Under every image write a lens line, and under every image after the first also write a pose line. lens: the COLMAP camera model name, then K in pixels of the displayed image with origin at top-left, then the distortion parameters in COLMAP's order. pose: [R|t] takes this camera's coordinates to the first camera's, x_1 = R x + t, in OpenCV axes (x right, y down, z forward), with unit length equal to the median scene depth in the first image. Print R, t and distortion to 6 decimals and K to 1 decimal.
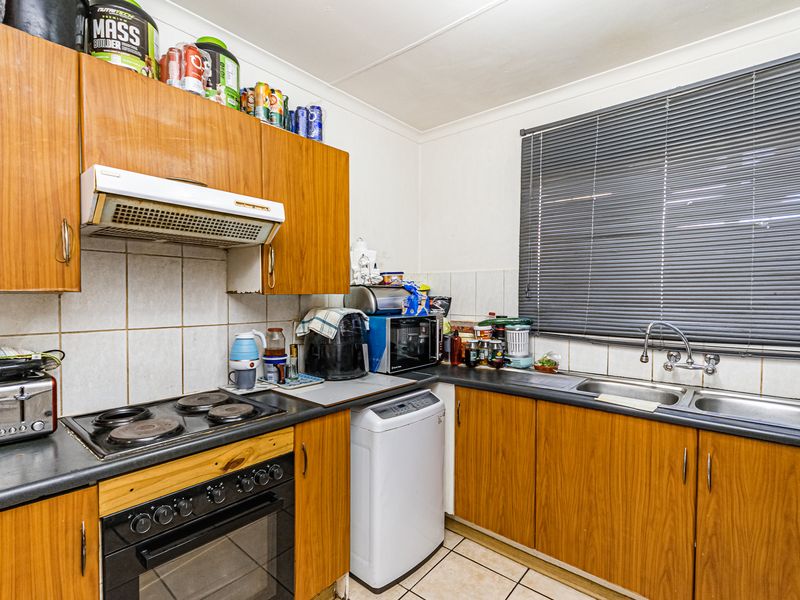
lens RADIAL K [[380.9, 0, 419.2], [0, 380.9, 307.2], [0, 0, 1]] dist [0.001364, 0.000458]
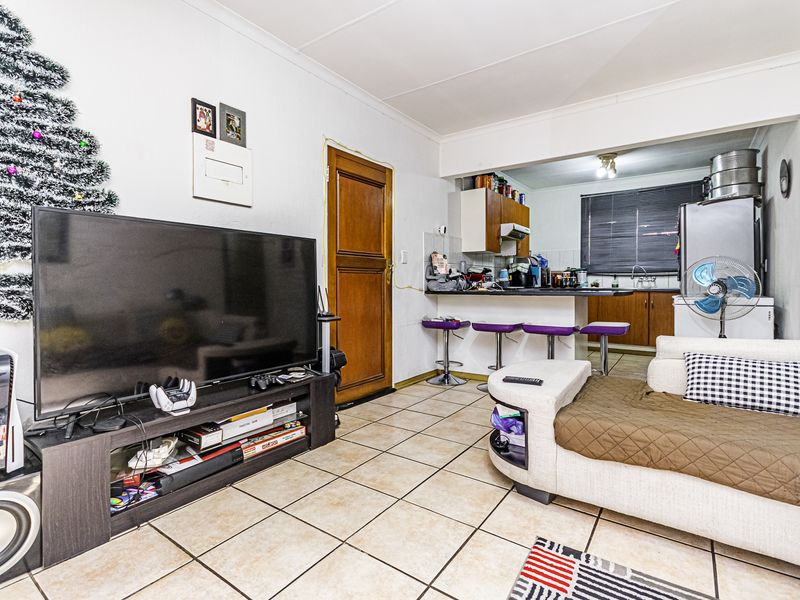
lens RADIAL K [[406.0, 0, 386.7], [0, 406.0, 287.6], [0, 0, 1]] dist [0.000381, -0.000230]
pose [[0.999224, -0.004660, 0.039122, -1.293273], [0.005562, 0.999720, -0.022981, 0.238344], [-0.039004, 0.023181, 0.998970, -1.867197]]
